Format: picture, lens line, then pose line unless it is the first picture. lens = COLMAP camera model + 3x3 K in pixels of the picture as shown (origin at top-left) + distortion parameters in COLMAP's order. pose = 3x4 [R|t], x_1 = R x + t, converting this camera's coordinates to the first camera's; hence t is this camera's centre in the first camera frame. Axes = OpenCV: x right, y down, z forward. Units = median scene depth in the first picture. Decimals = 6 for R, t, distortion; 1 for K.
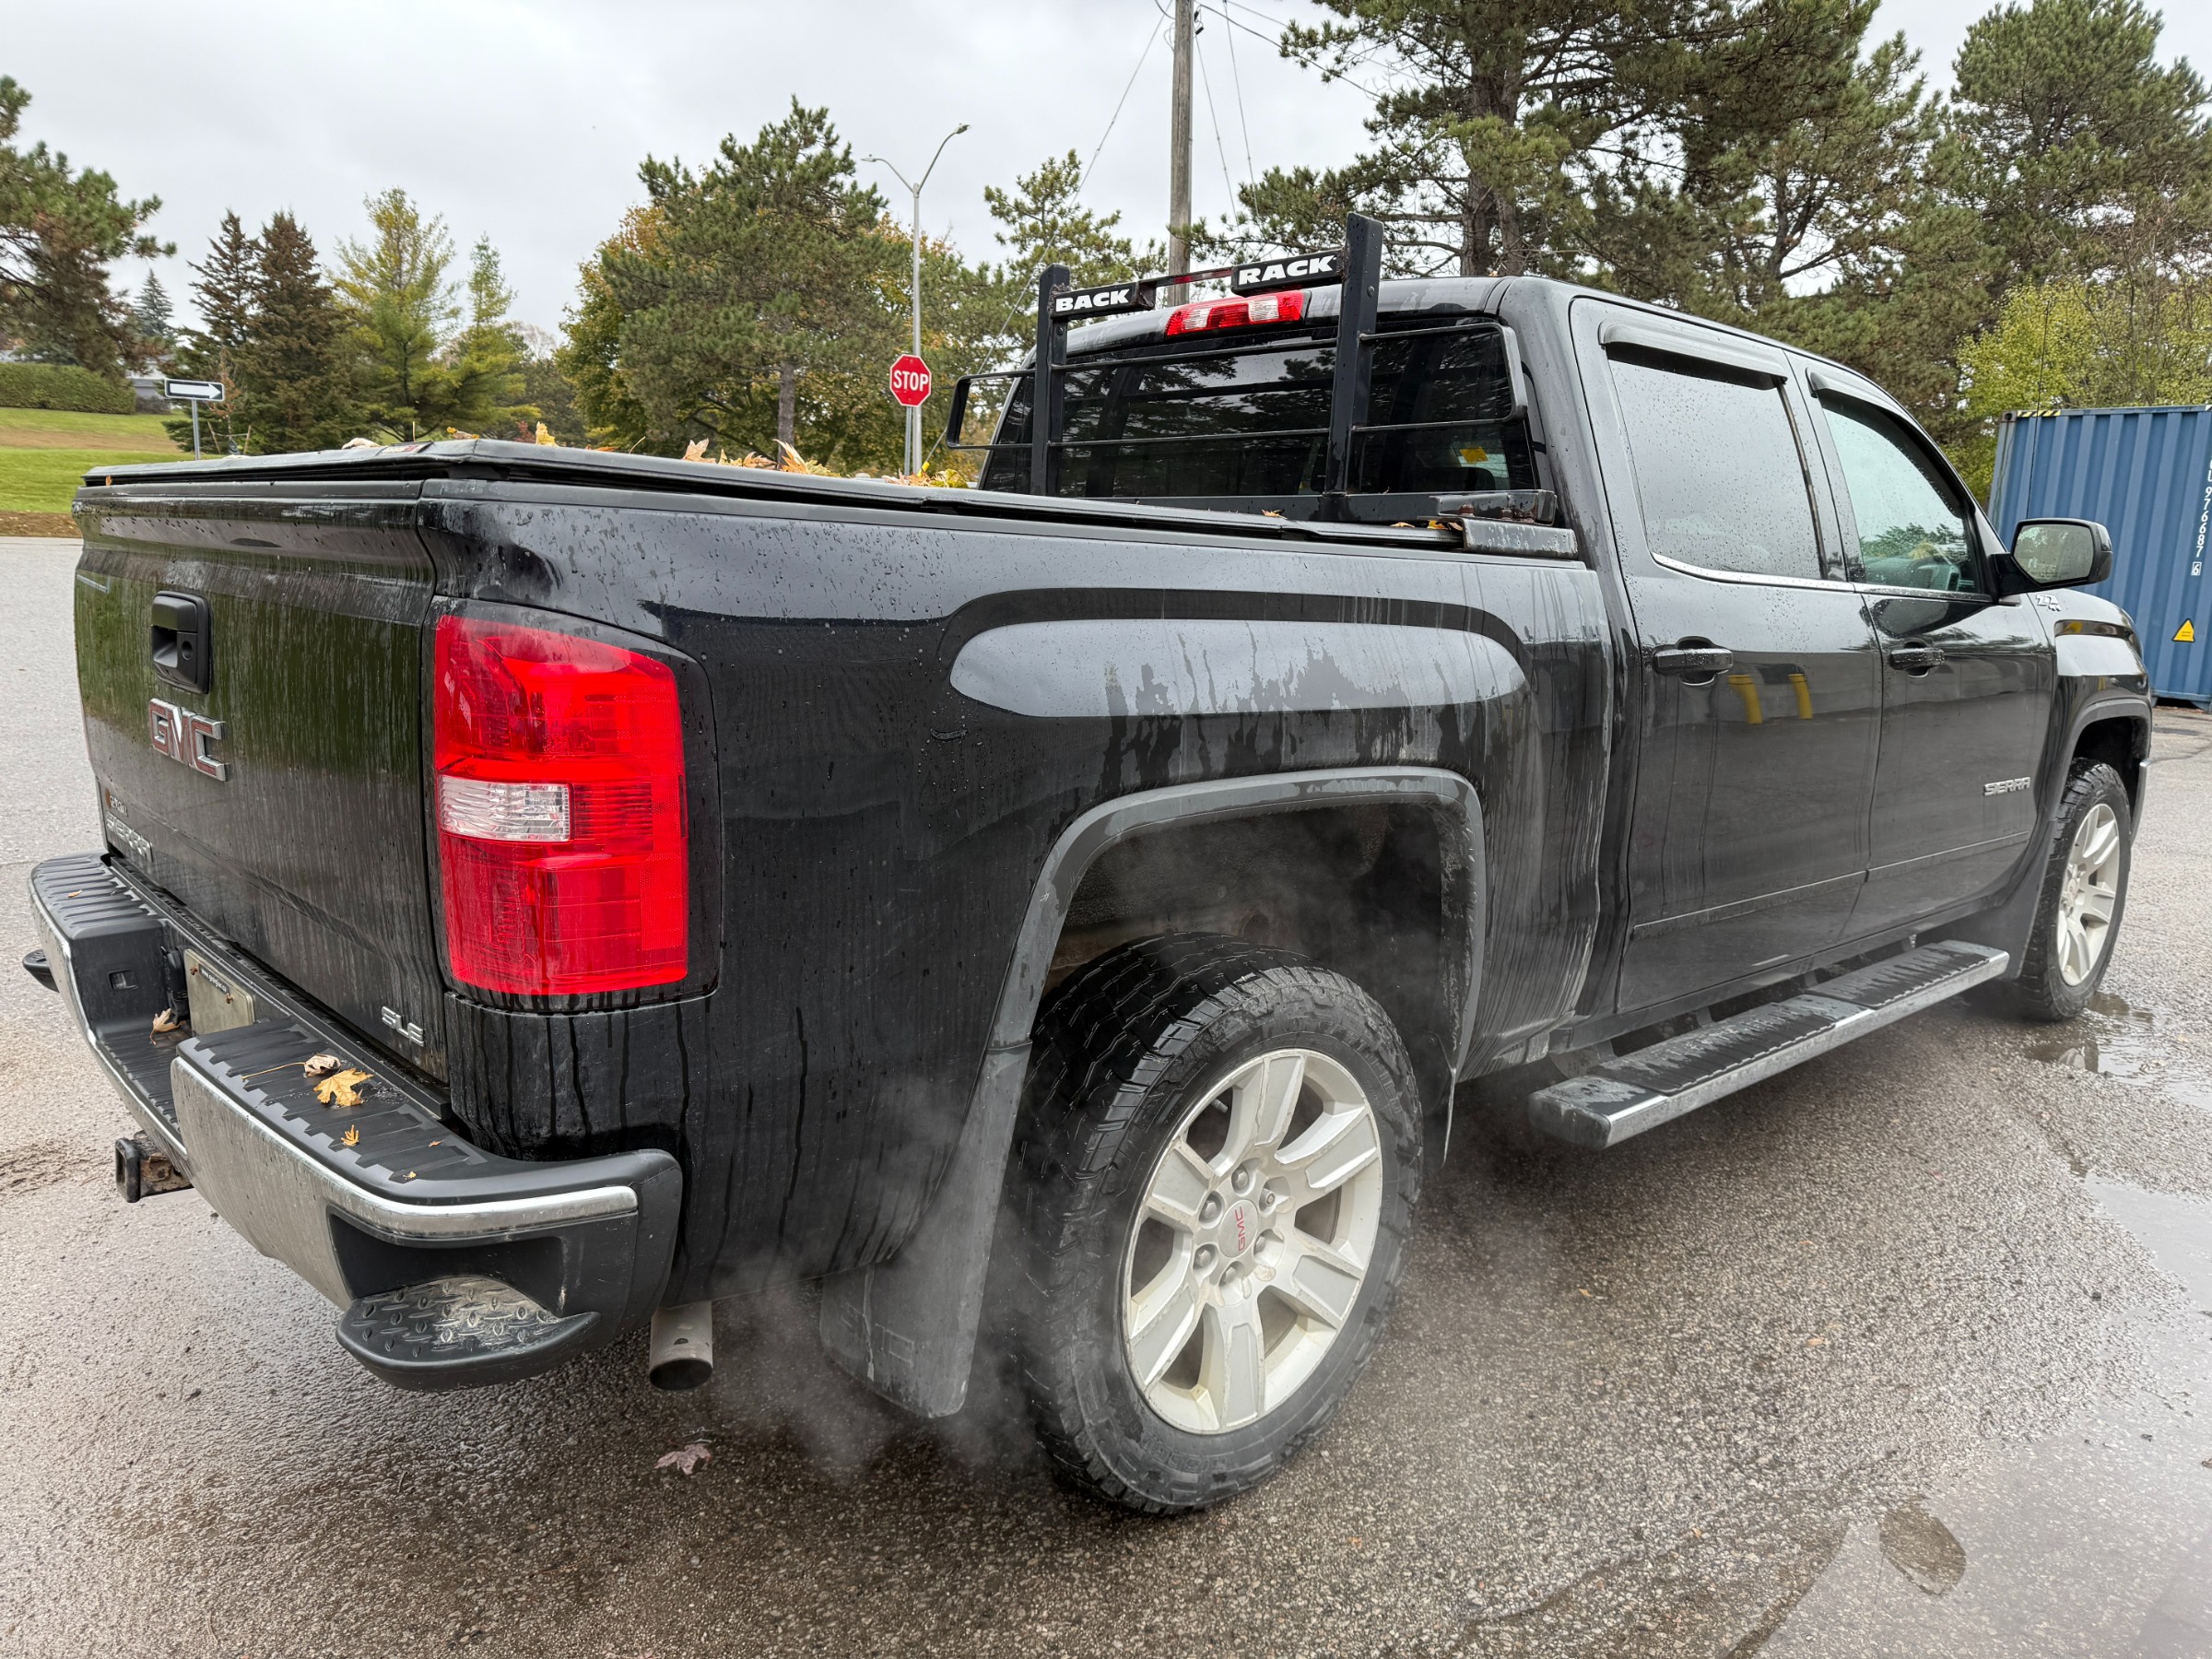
lens RADIAL K [[1548.1, 0, 1108.7], [0, 1548.1, 820.4], [0, 0, 1]] dist [0.019026, -0.020497]
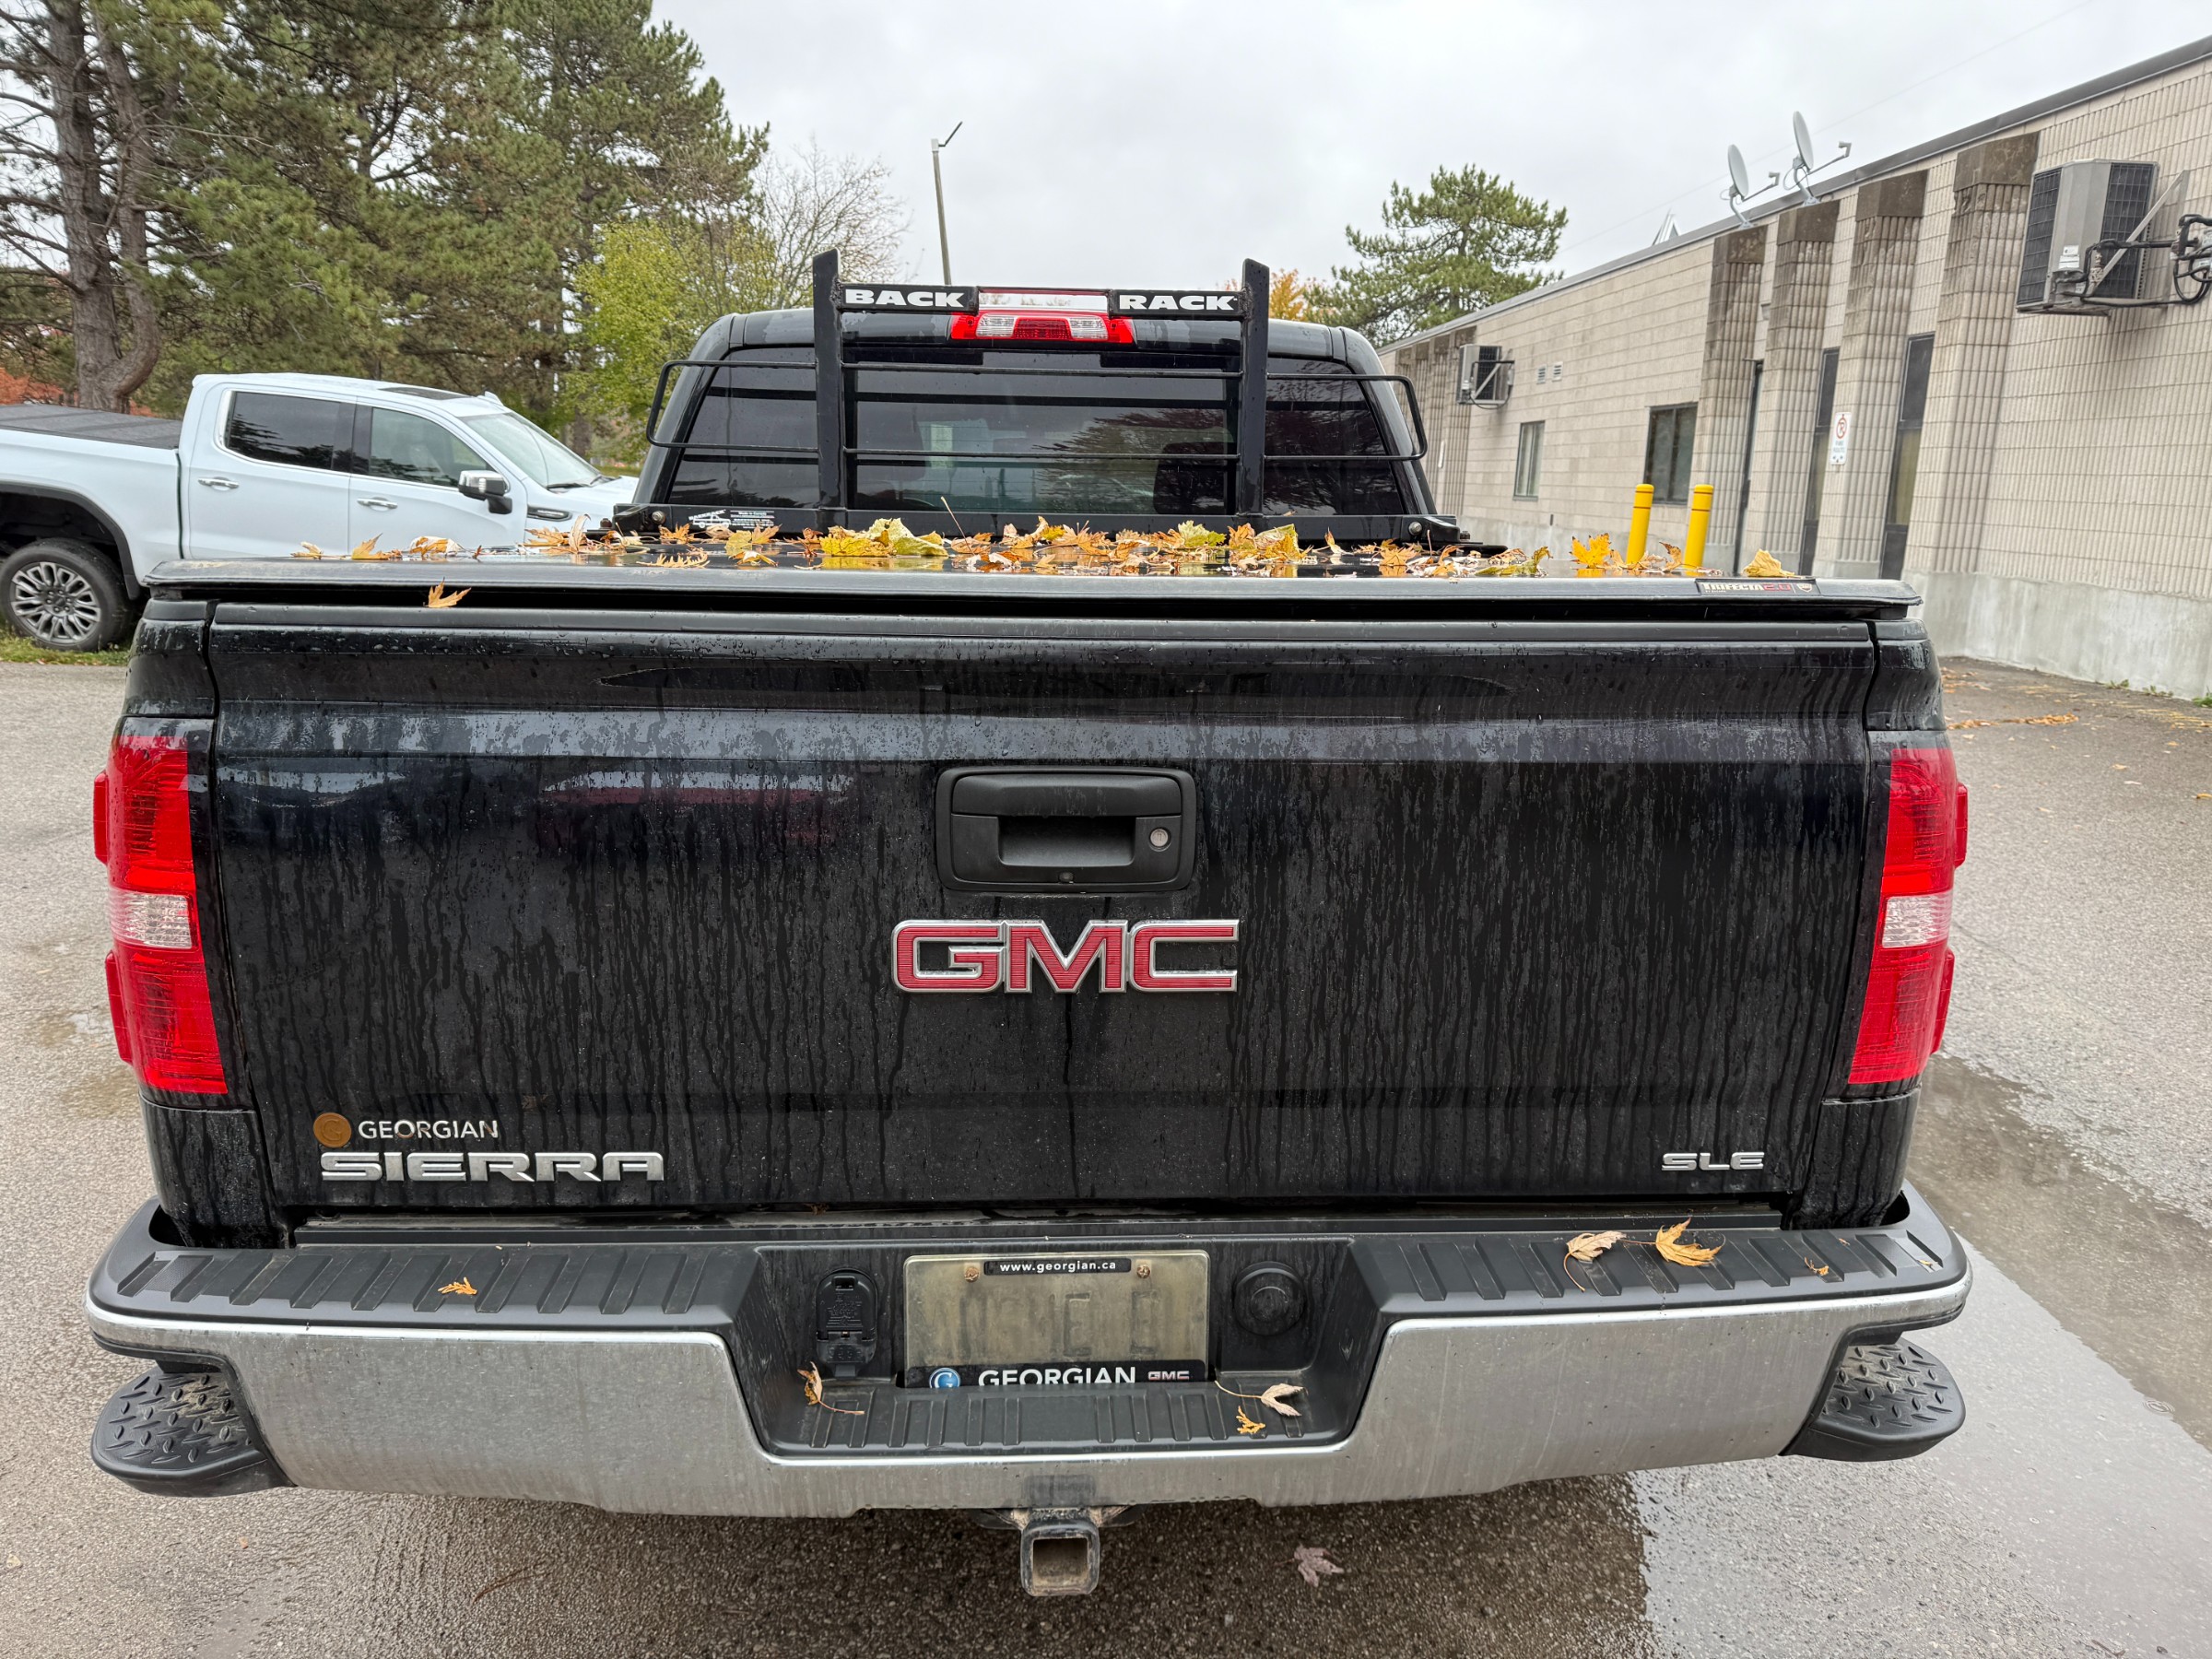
lens RADIAL K [[1548.1, 0, 1105.0], [0, 1548.1, 822.5], [0, 0, 1]] dist [0.019026, -0.020497]
pose [[0.644561, -0.185709, 0.741656, -0.759823], [0.141322, 0.982275, 0.123139, -0.140370], [-0.751378, 0.025442, 0.659381, 0.340658]]
